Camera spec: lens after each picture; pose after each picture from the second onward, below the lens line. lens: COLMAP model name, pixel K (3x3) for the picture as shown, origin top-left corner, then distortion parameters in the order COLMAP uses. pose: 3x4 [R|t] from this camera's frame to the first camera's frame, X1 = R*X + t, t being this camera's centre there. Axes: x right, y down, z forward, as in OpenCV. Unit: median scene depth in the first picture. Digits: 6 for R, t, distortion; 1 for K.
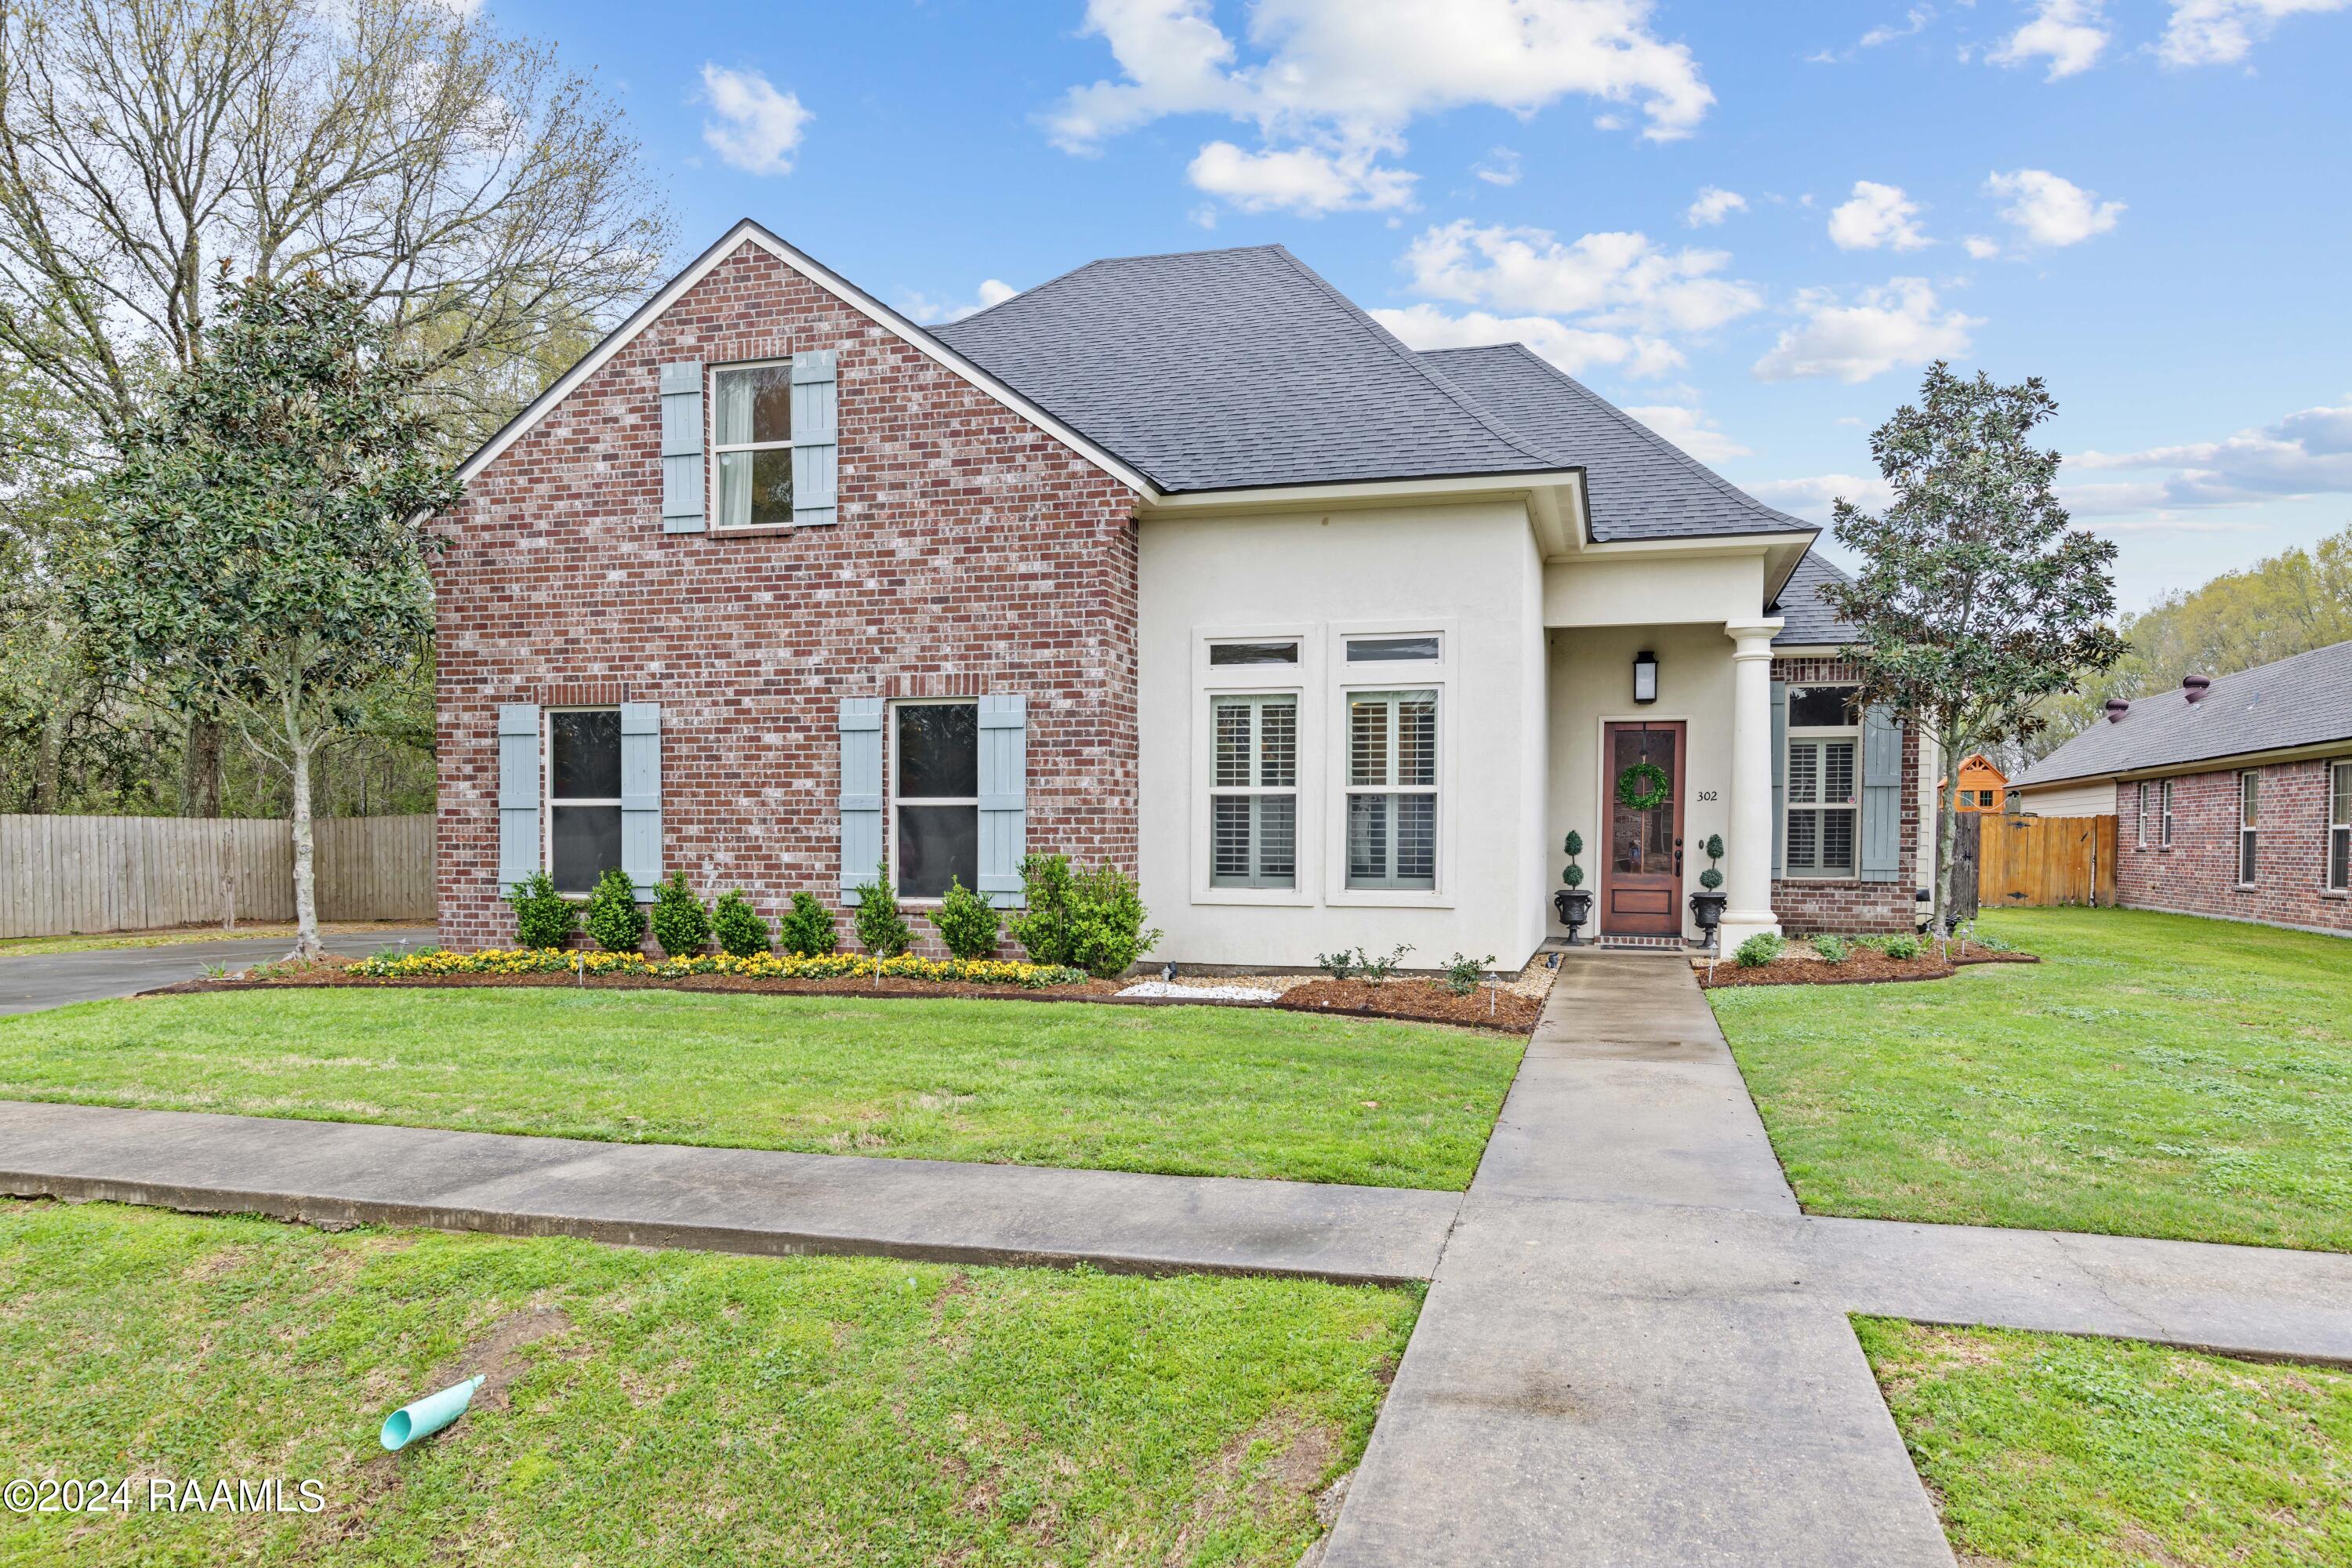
lens RADIAL K [[1568.4, 0, 1172.8], [0, 1568.4, 896.9], [0, 0, 1]] dist [0.003533, 0.003647]
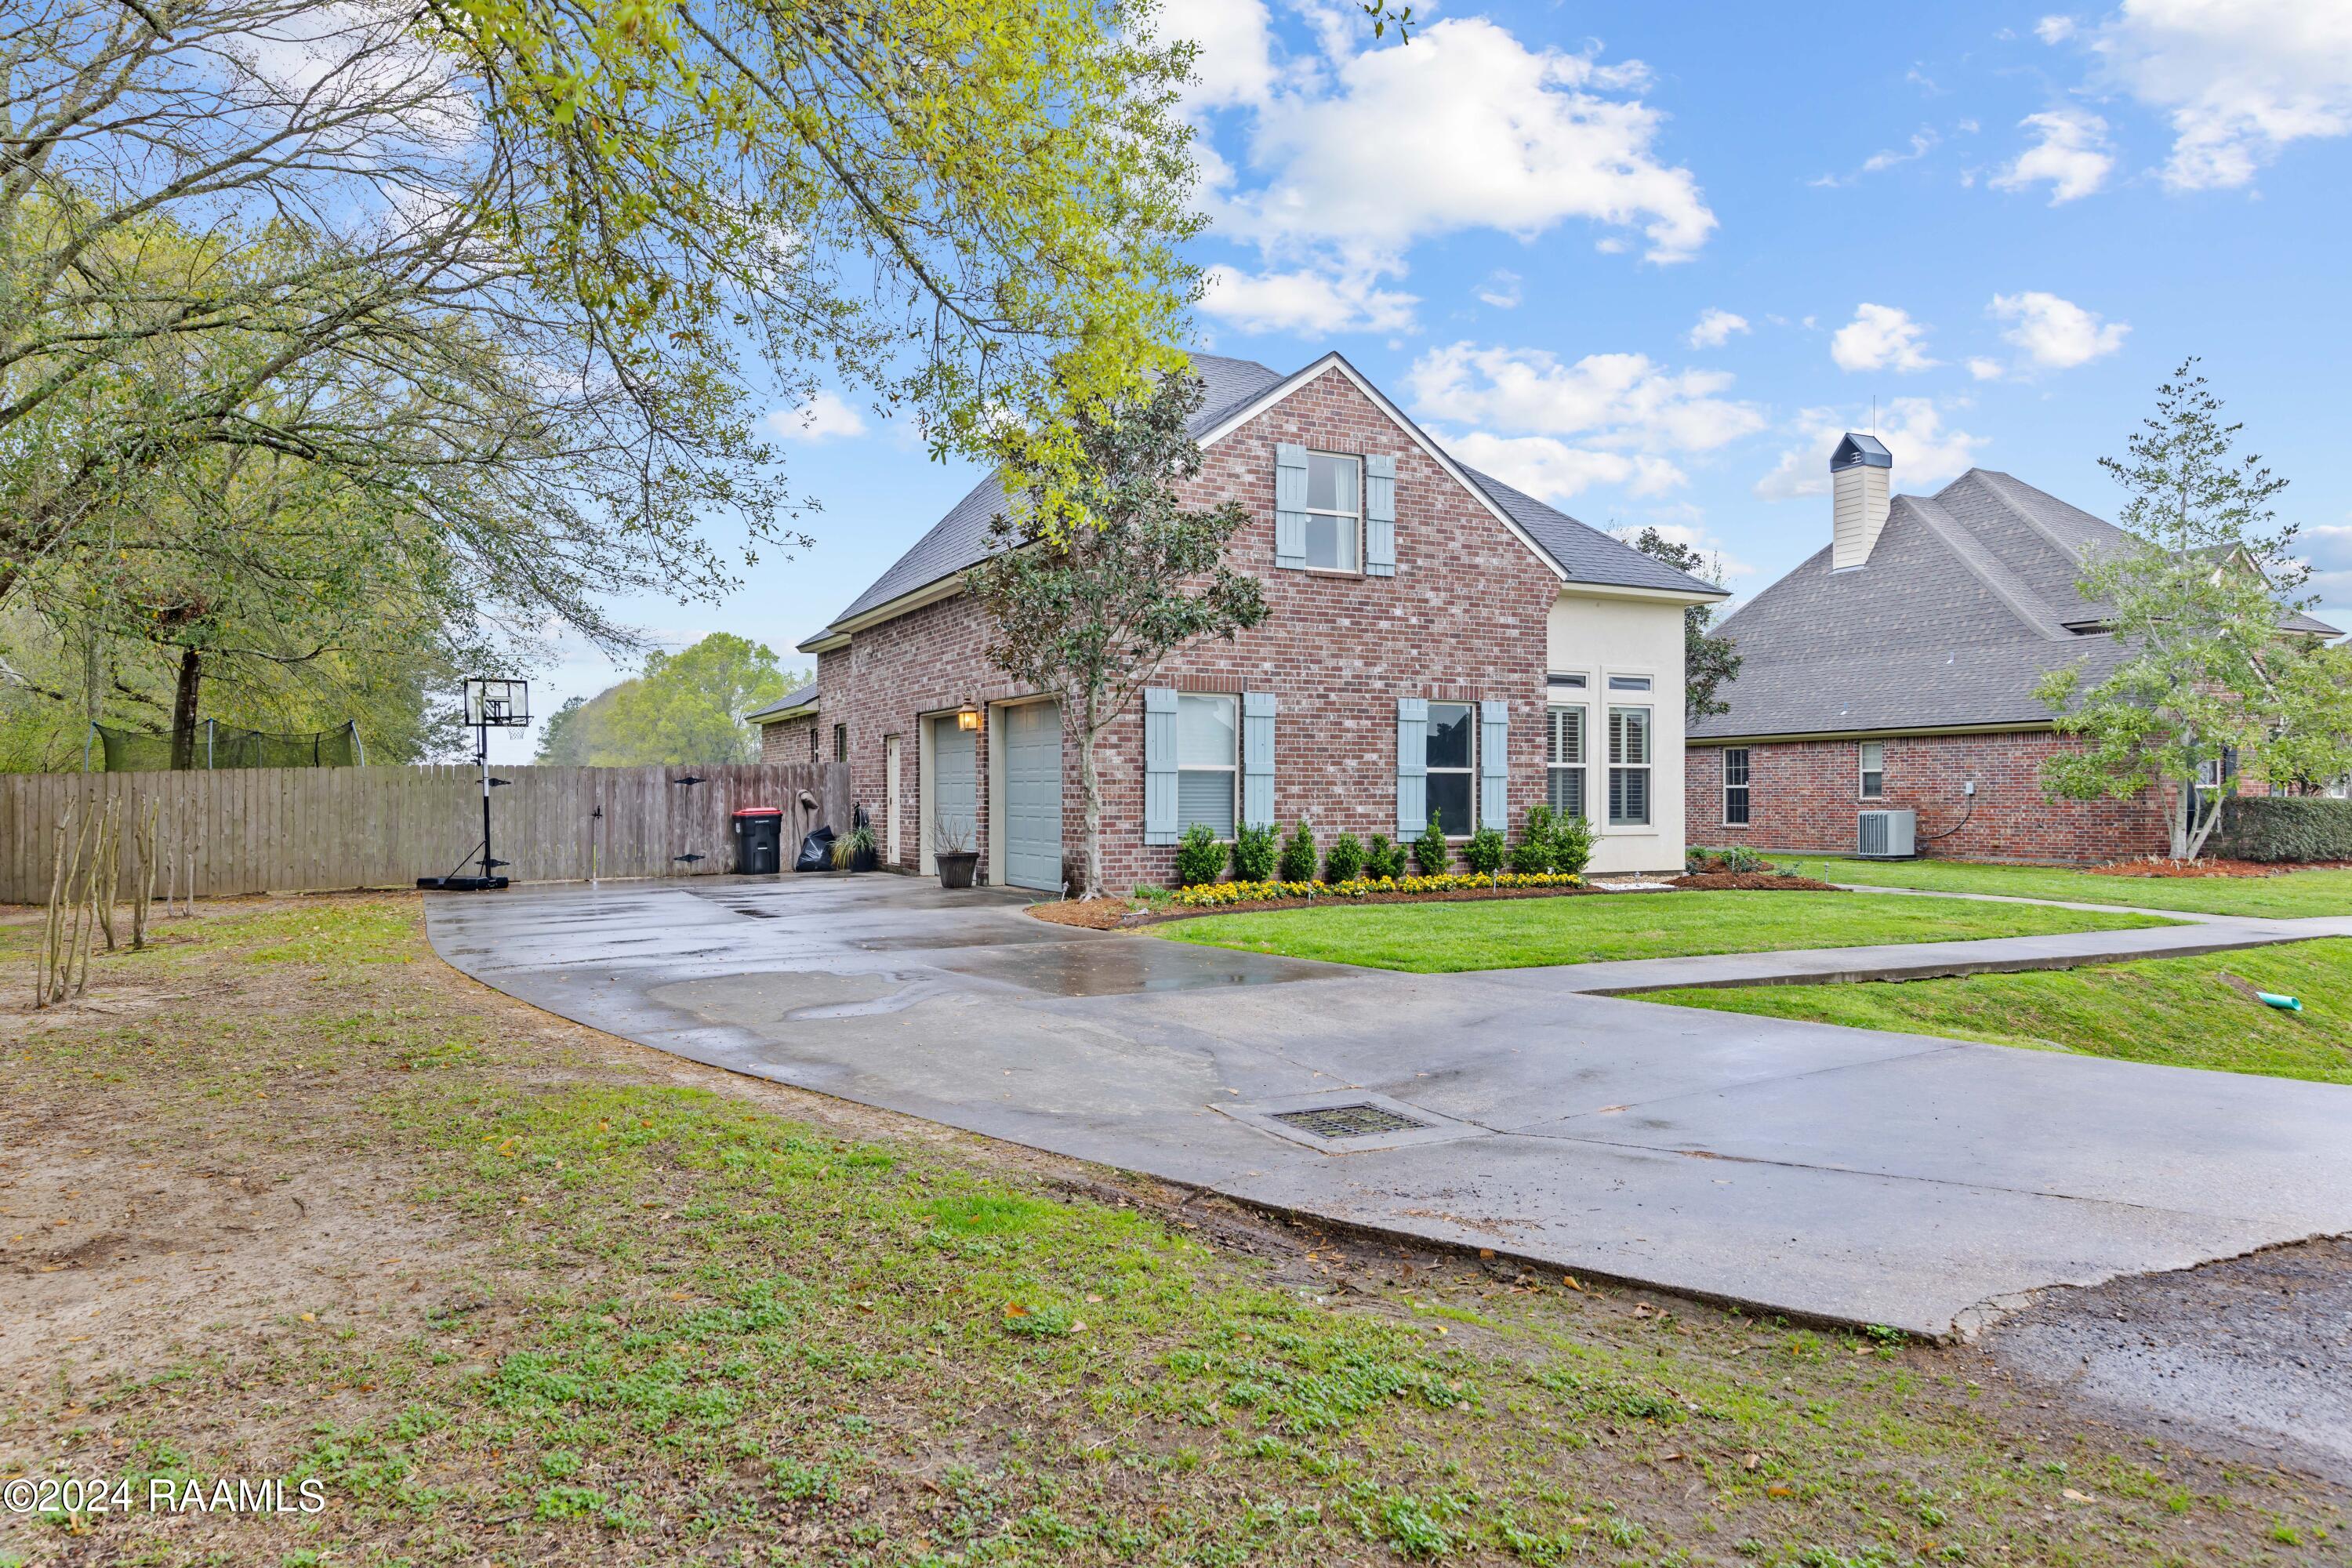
lens RADIAL K [[1548.2, 0, 1176.0], [0, 1548.2, 784.0], [0, 0, 1]] dist [0.003149, 0.001708]
pose [[0.734849, 0.001907, 0.678228, -1.318042], [0.026415, 0.999157, -0.031430, -0.008765], [-0.677716, 0.041012, 0.734179, 0.102060]]
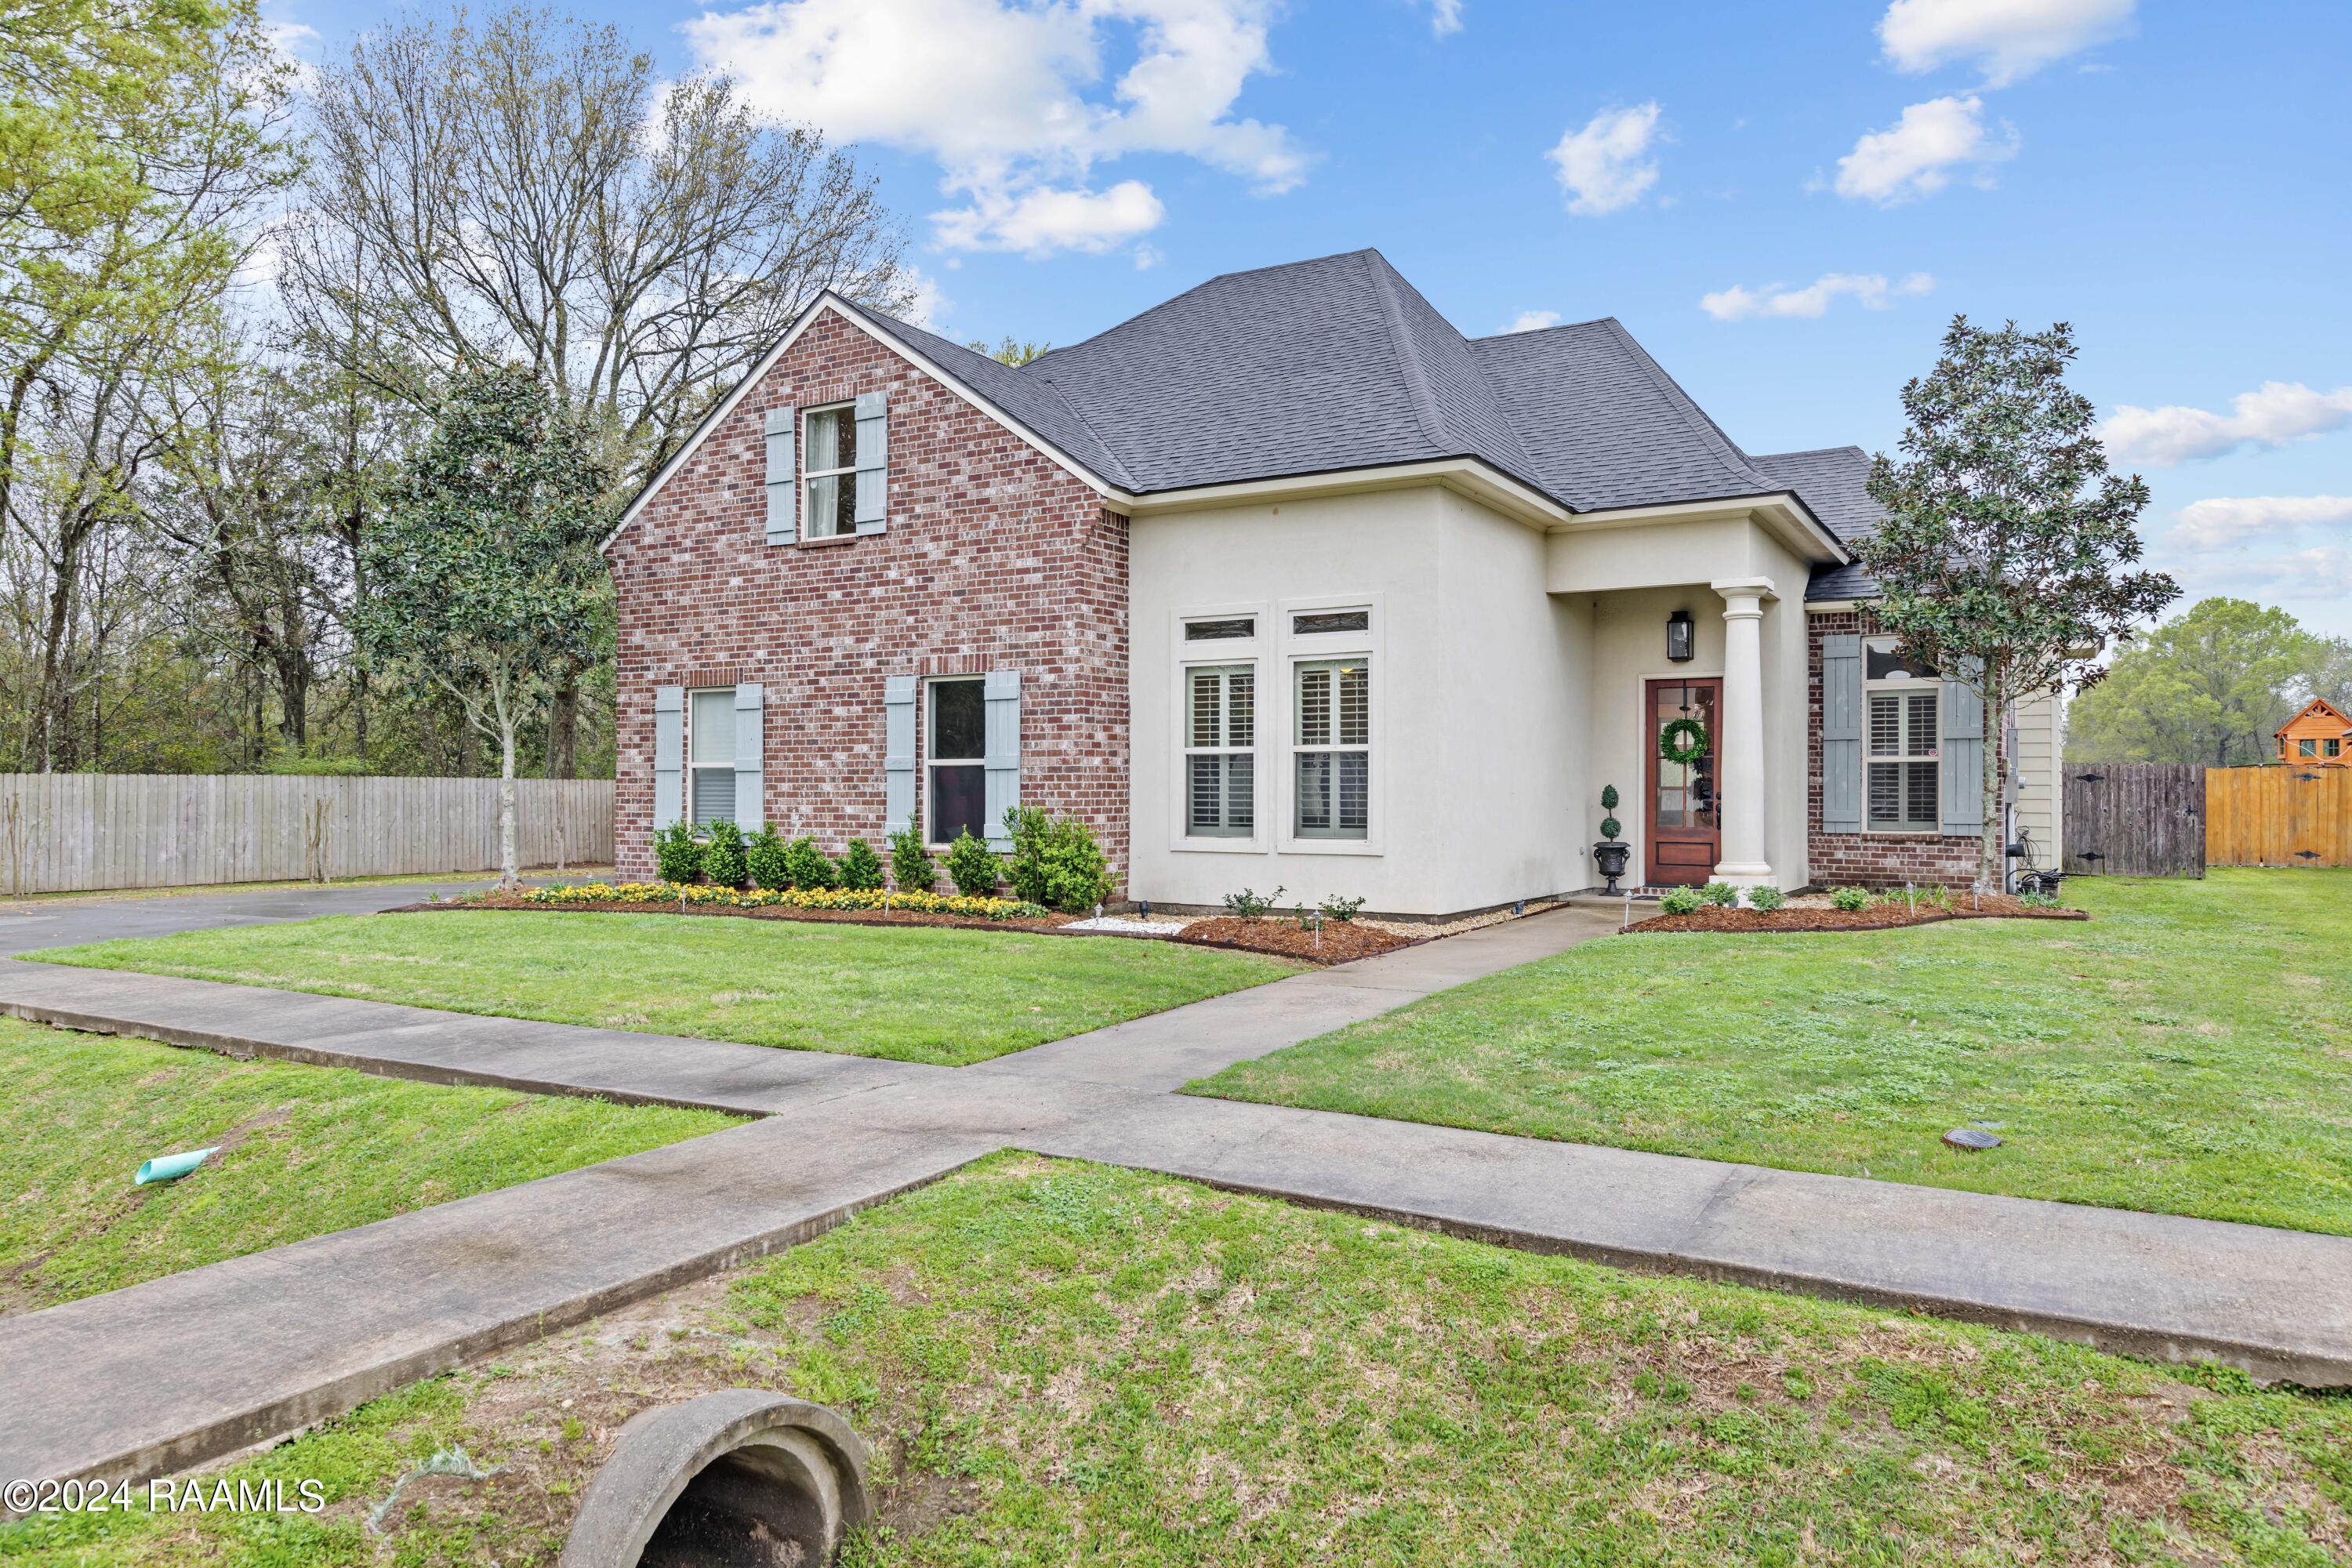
lens RADIAL K [[1548.2, 0, 1176.0], [0, 1548.2, 784.0], [0, 0, 1]] dist [0.003149, 0.001708]
pose [[0.964936, -0.003950, -0.262454, 0.311554], [-0.007697, 0.999031, -0.043334, 0.004810], [0.262371, 0.043835, 0.963971, -0.079704]]
